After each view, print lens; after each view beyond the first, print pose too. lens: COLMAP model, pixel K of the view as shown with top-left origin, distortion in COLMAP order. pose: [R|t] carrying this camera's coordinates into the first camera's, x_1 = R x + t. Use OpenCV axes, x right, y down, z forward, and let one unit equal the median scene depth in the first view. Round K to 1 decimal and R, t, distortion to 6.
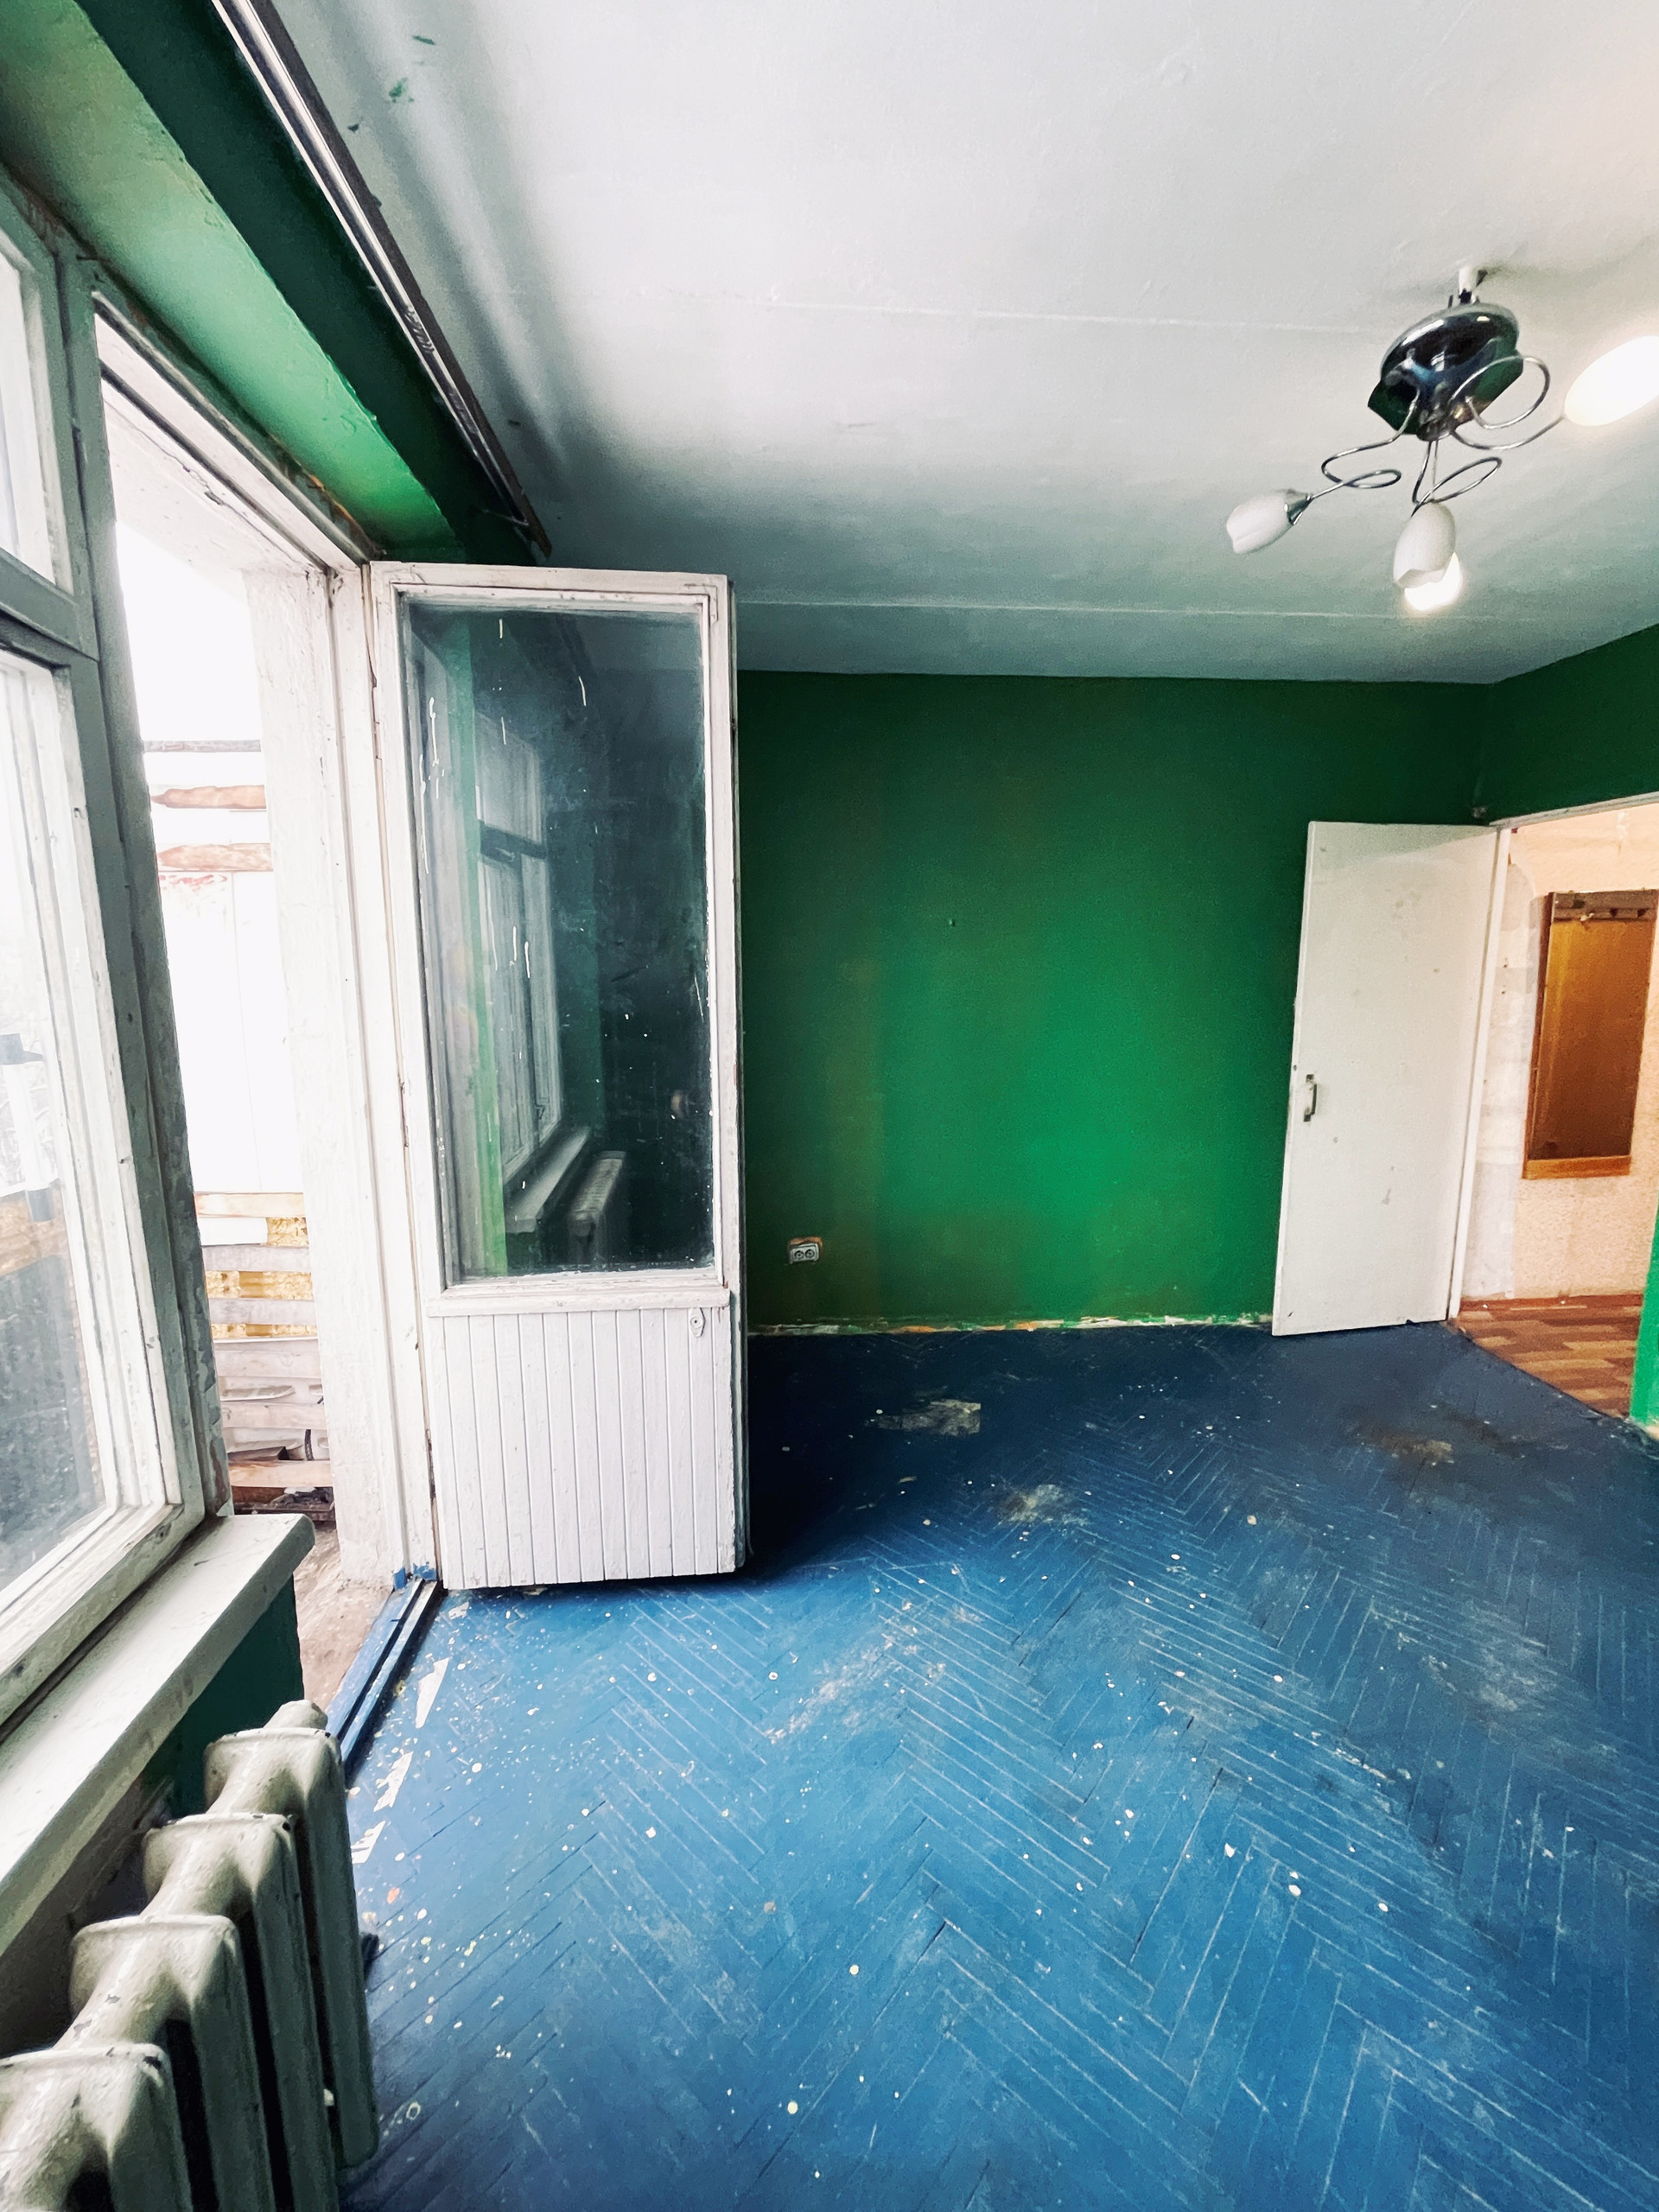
lens RADIAL K [[895.2, 0, 830.9], [0, 895.2, 1097.1], [0, 0, 1]] dist [-0.011994, 0.005807]
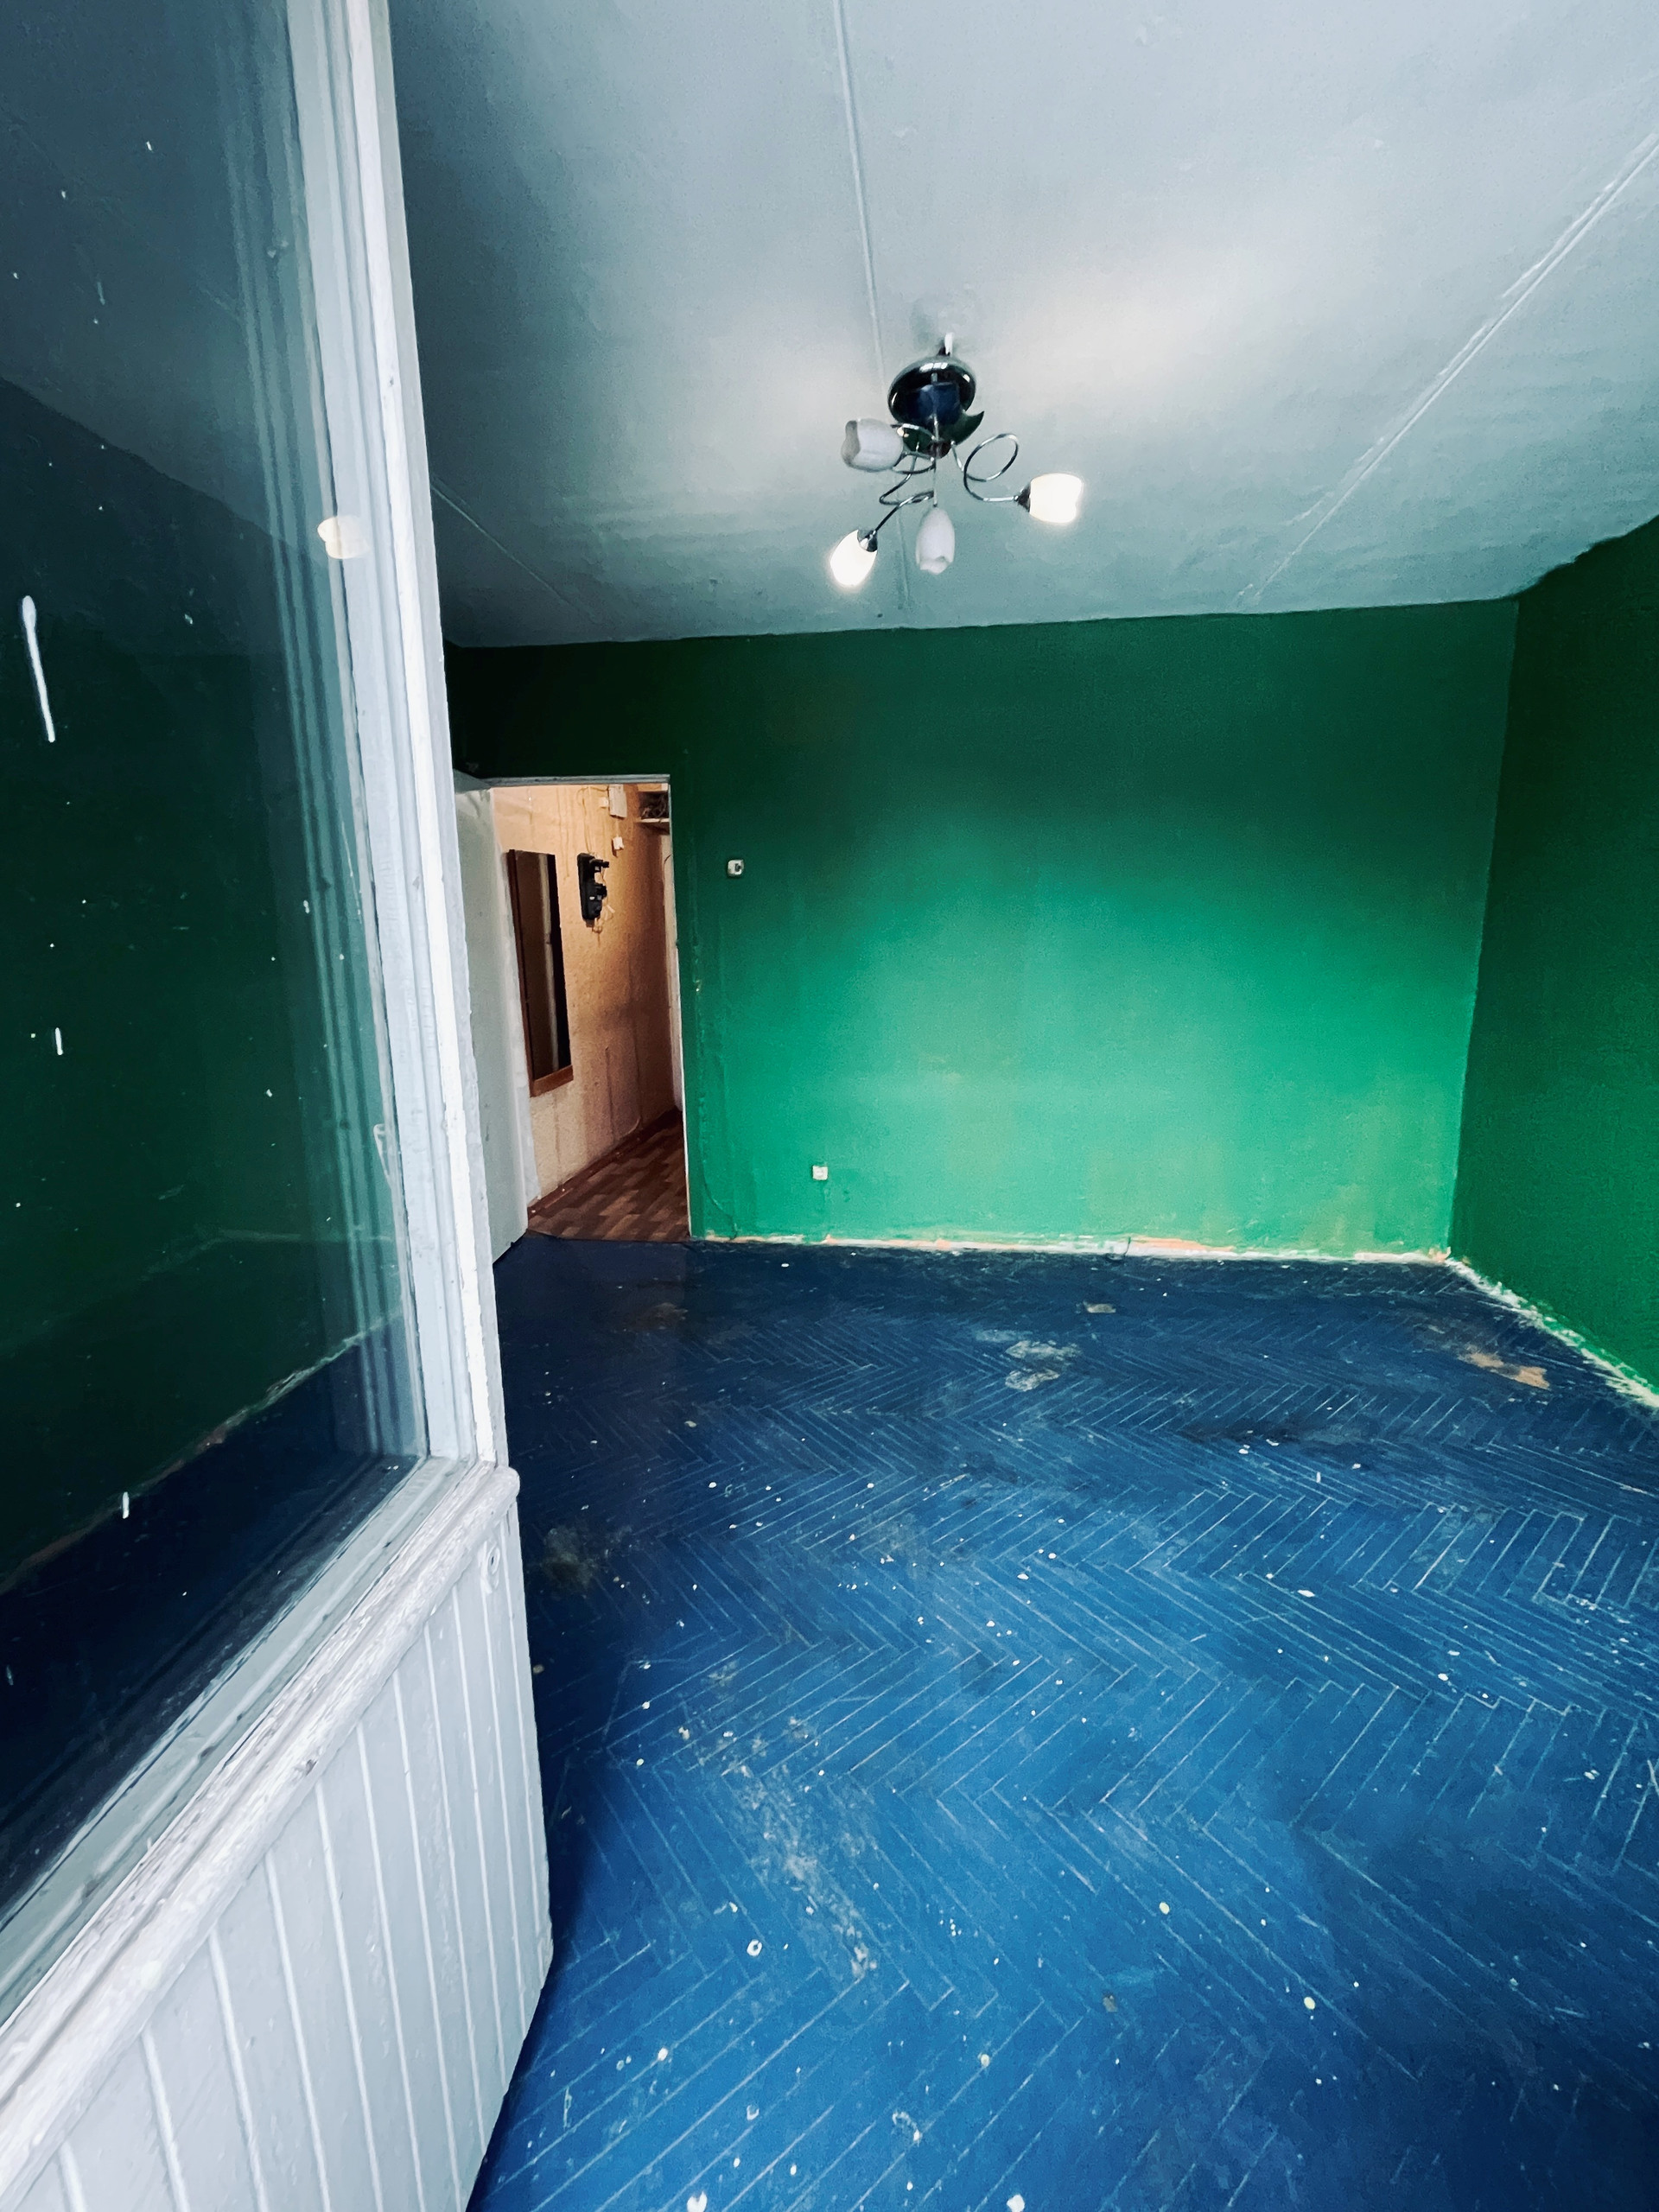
lens RADIAL K [[895.2, 0, 830.9], [0, 895.2, 1097.1], [0, 0, 1]] dist [-0.011994, 0.005807]
pose [[0.196902, -0.178672, 0.964005, -0.508049], [0.164385, 0.975351, 0.147198, -0.029049], [-0.966544, 0.129484, 0.221419, 0.656792]]
